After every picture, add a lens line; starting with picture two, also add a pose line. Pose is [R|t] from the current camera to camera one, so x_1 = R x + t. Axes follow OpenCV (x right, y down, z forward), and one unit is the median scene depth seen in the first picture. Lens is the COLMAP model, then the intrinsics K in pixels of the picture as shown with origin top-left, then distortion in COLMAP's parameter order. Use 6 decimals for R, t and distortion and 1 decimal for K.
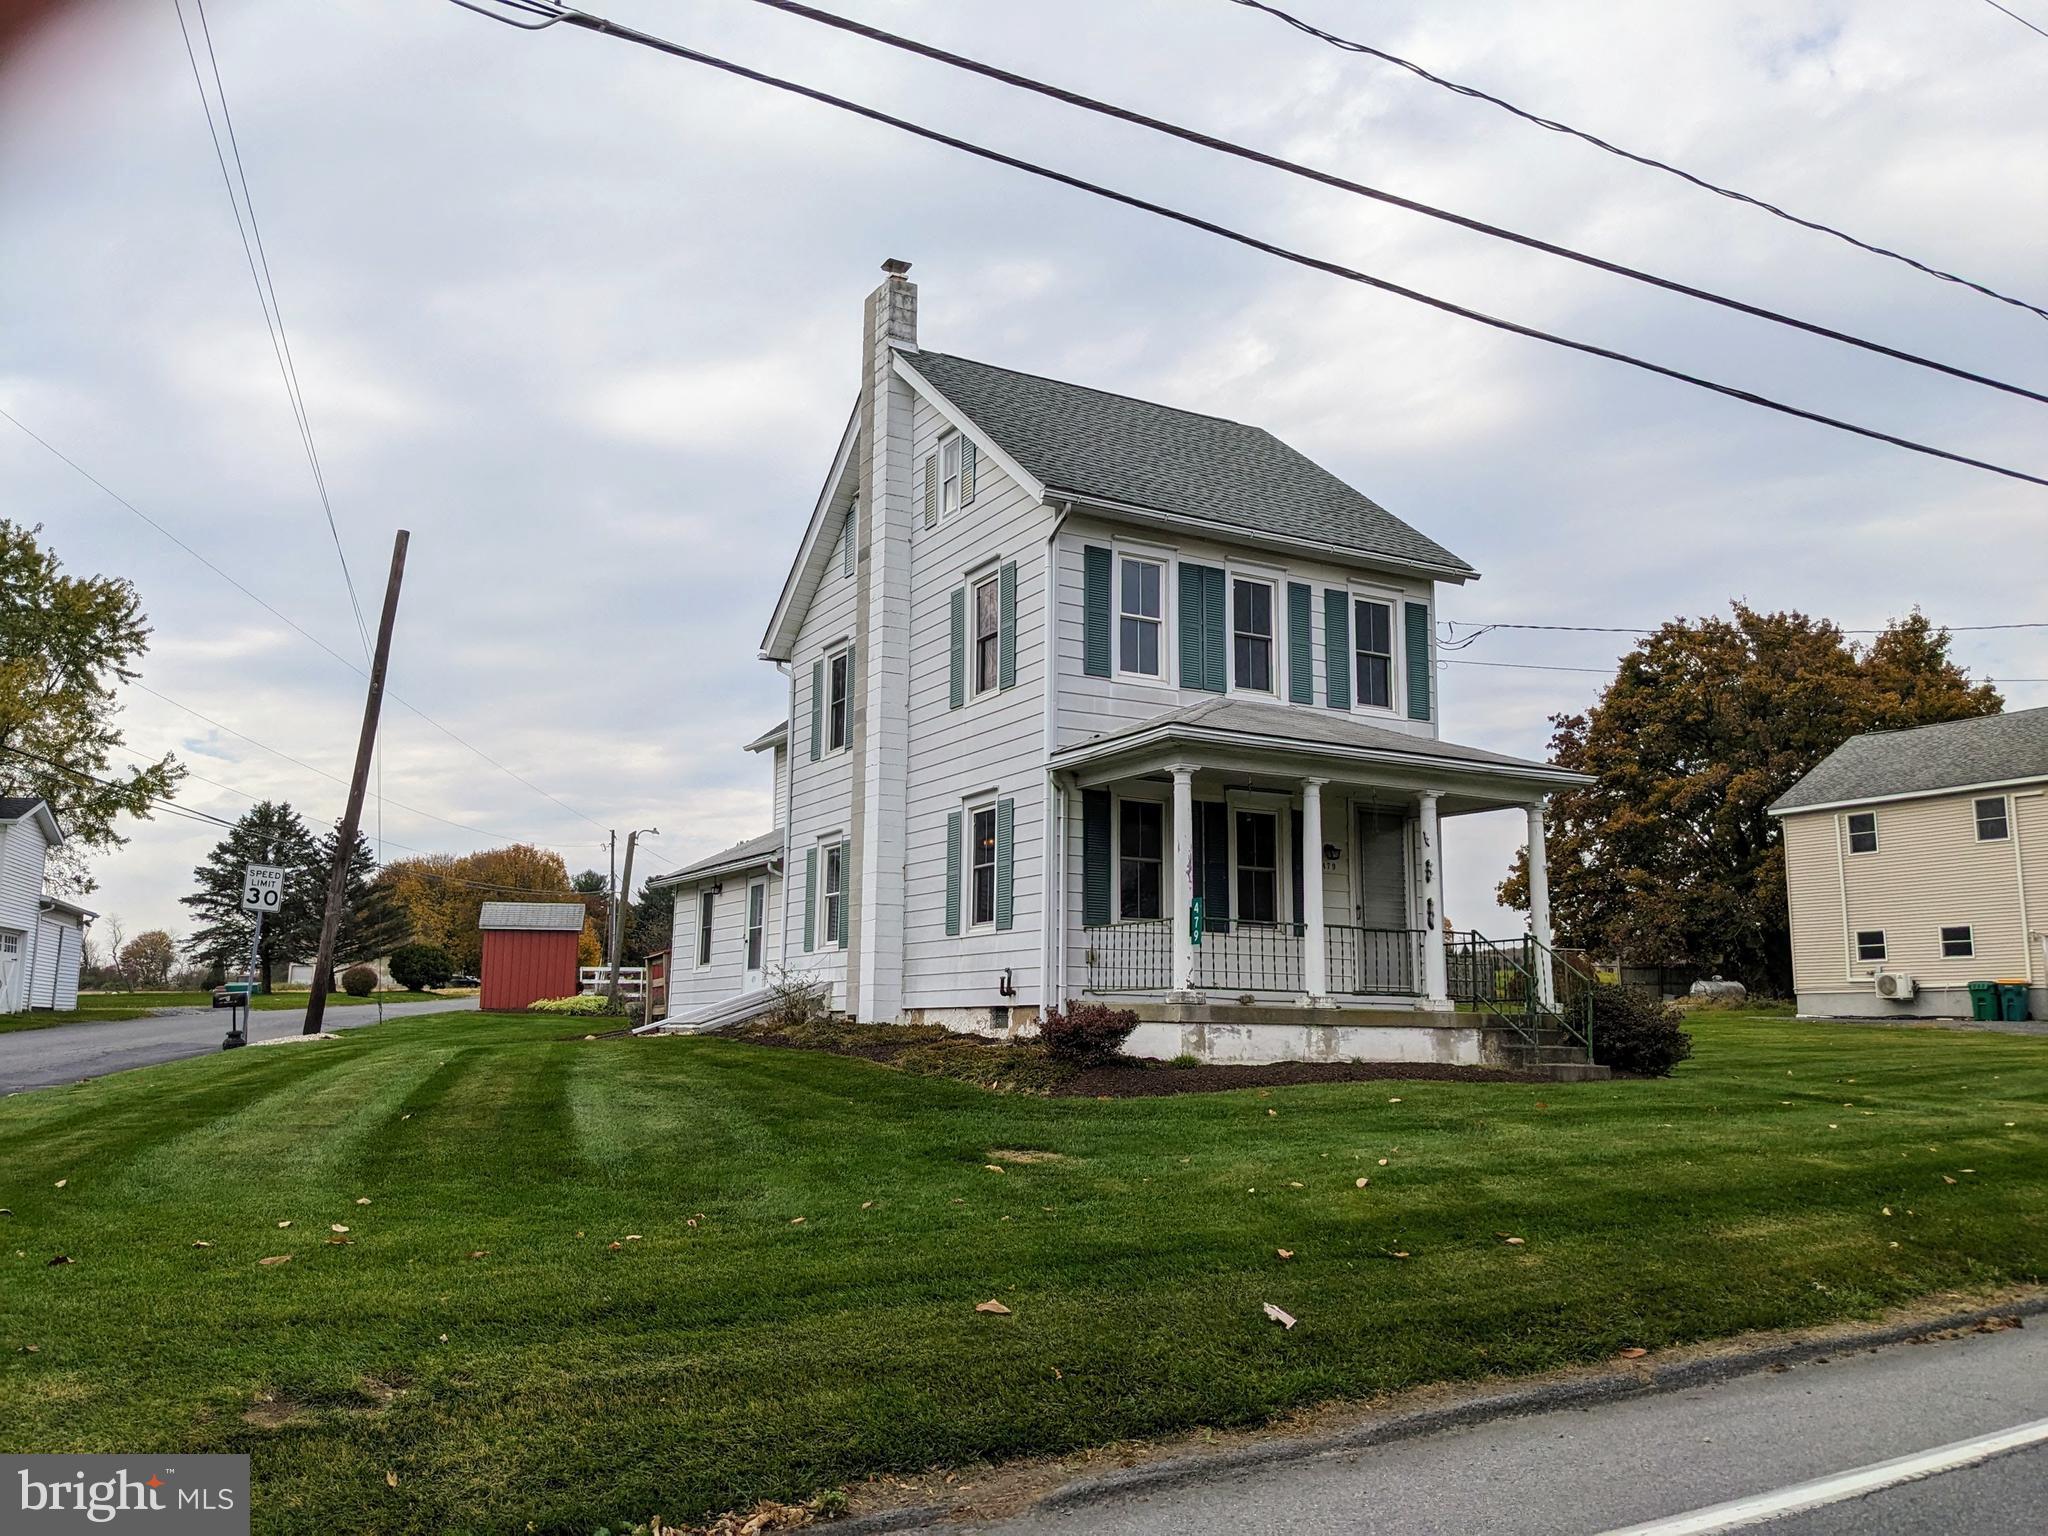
lens RADIAL K [[1589.7, 0, 1025.3], [0, 1589.7, 766.3], [0, 0, 1]] dist [0.000740, -0.001732]
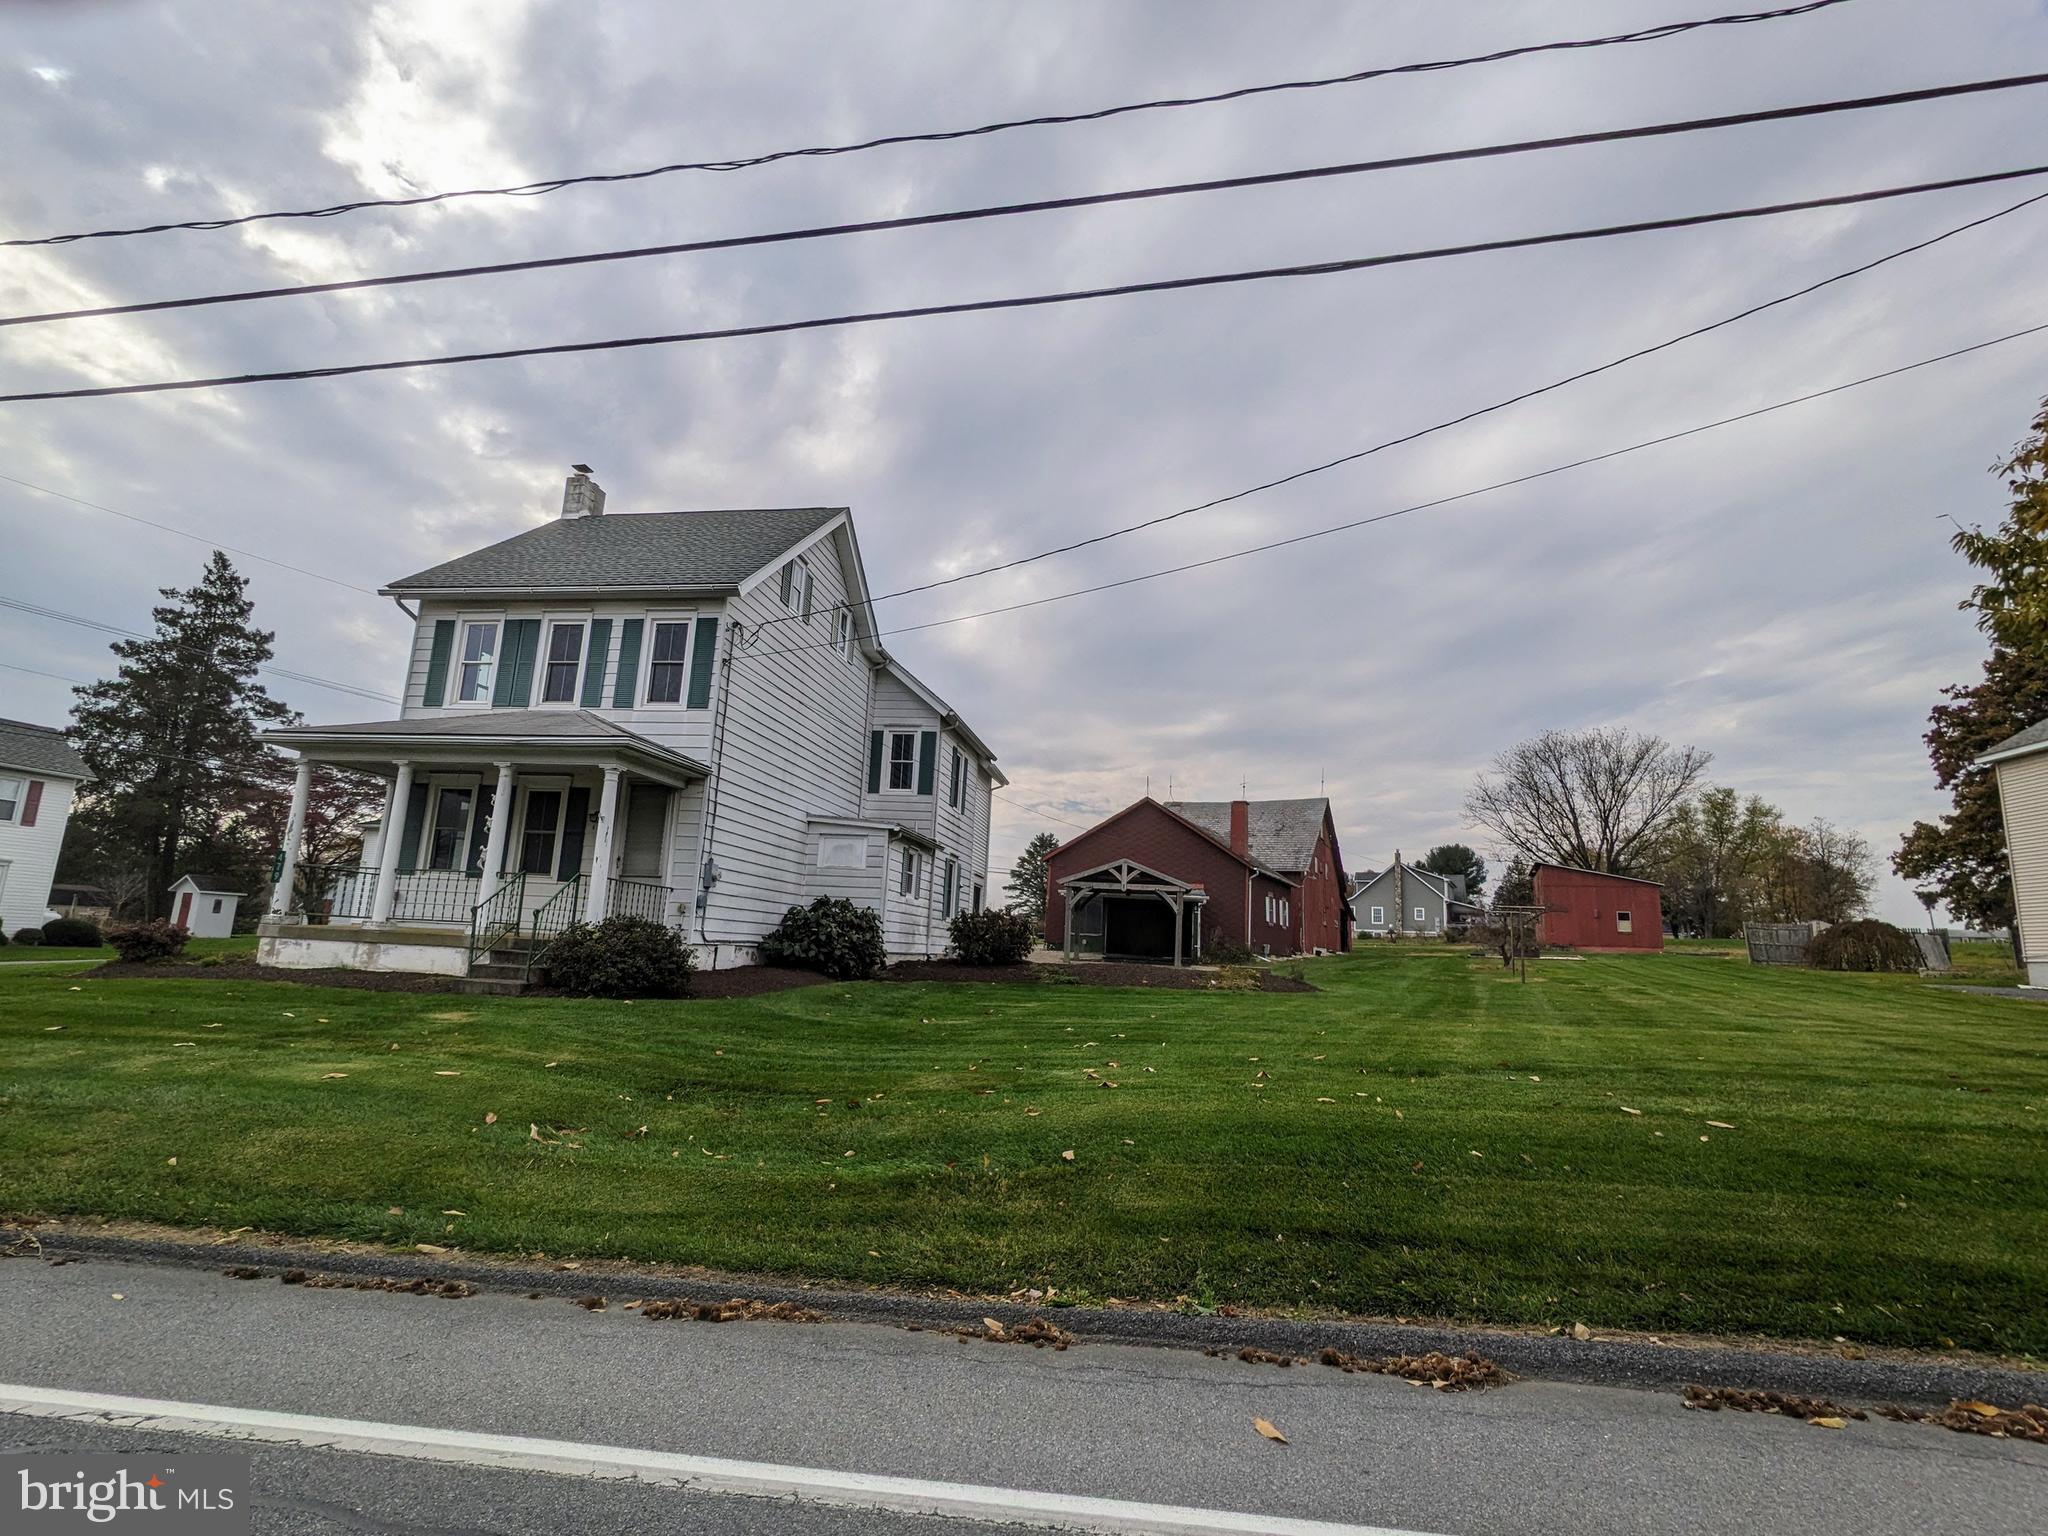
lens RADIAL K [[982.5, 0, 1028.7], [0, 982.5, 765.9], [0, 0, 1]] dist [0.004179, 0.001740]
pose [[0.790406, -0.087686, -0.606276, 0.979569], [0.061558, 0.996062, -0.063809, 0.086779], [0.609483, 0.013114, 0.792691, 0.577620]]
